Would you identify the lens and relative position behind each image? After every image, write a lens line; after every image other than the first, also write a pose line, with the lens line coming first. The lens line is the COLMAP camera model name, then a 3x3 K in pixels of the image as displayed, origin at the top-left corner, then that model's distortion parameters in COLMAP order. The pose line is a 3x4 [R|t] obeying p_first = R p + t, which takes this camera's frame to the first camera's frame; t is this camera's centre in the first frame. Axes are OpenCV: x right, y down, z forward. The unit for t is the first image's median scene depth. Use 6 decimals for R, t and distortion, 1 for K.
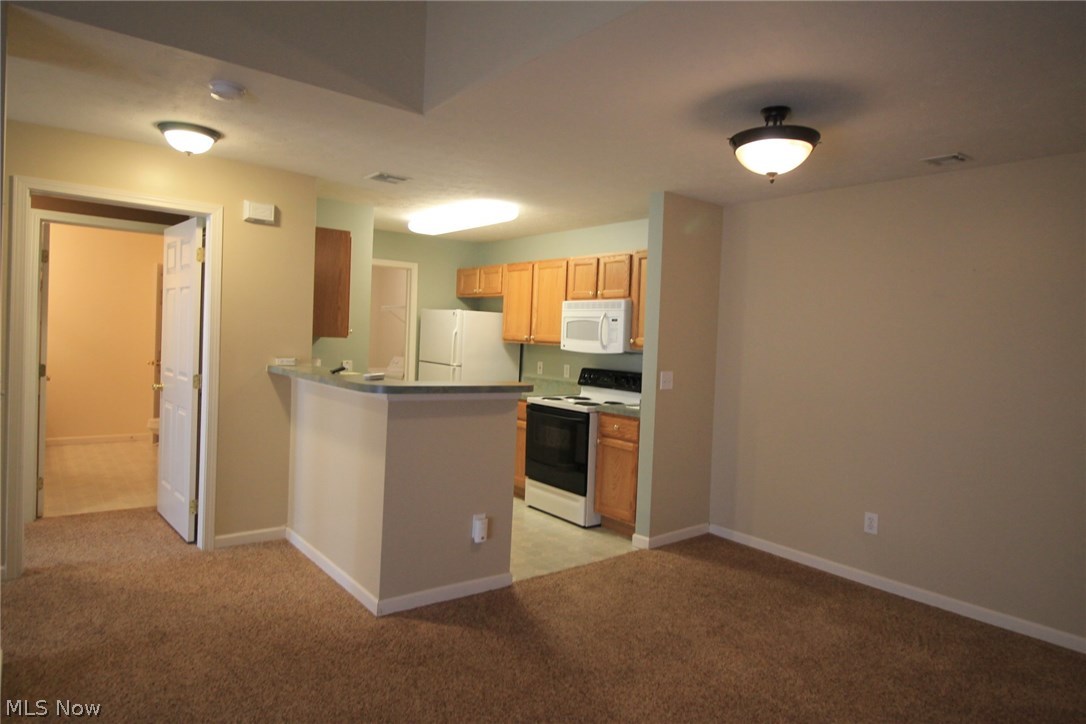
lens RADIAL K [[652.4, 0, 542.0], [0, 652.4, 354.7], [0, 0, 1]] dist [0.001186, -0.004265]
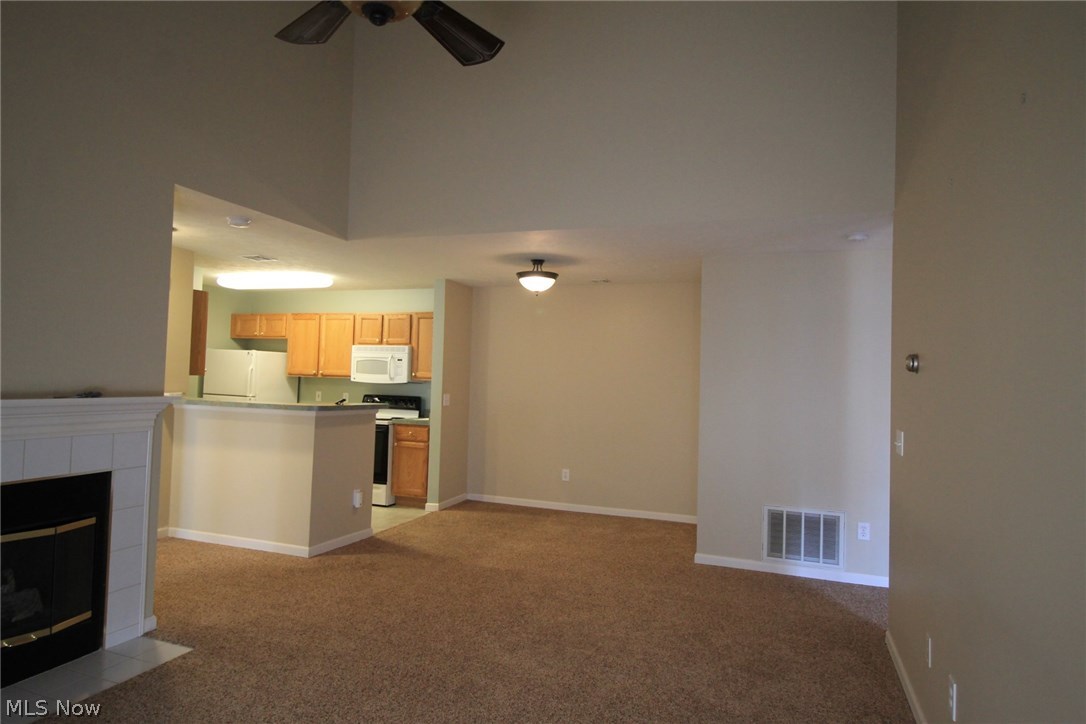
lens RADIAL K [[652.4, 0, 542.0], [0, 652.4, 354.7], [0, 0, 1]] dist [0.001186, -0.004265]
pose [[0.857143, -0.000180, 0.515078, -0.365102], [0.022369, 0.999069, -0.036876, -0.004768], [-0.514593, 0.043130, 0.856349, -0.394872]]
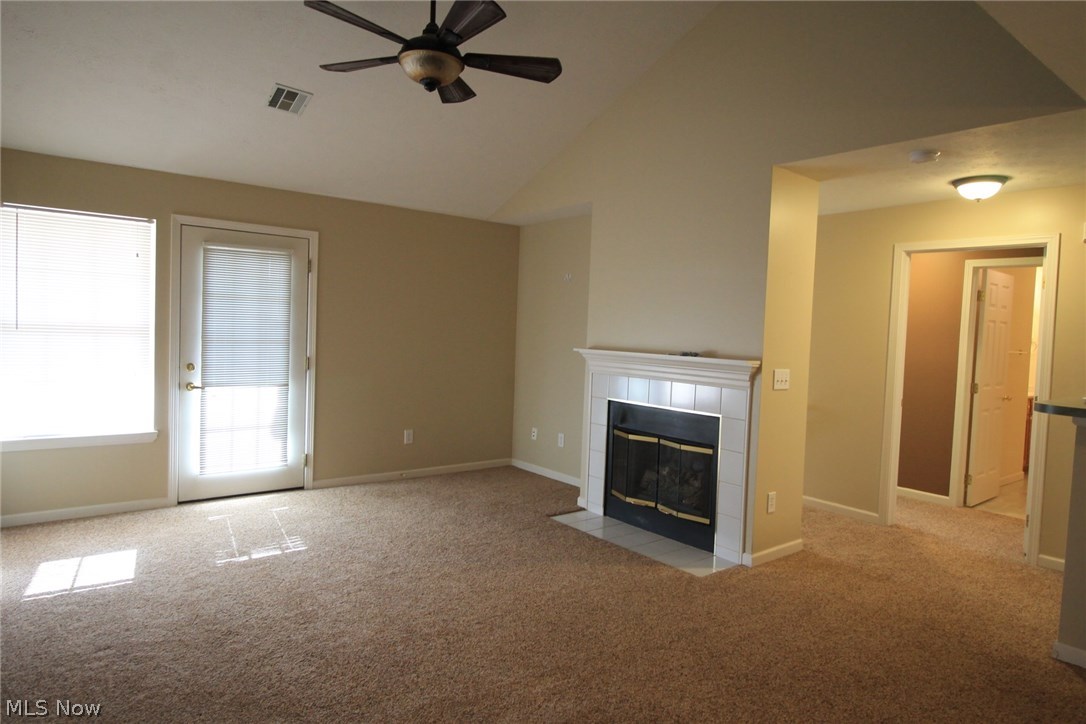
lens RADIAL K [[652.4, 0, 542.0], [0, 652.4, 354.7], [0, 0, 1]] dist [0.001186, -0.004265]
pose [[0.001804, 0.000764, -0.999998, 0.426606], [-0.066694, 0.997773, 0.000642, 0.013611], [0.997772, 0.066693, 0.001851, 0.157973]]
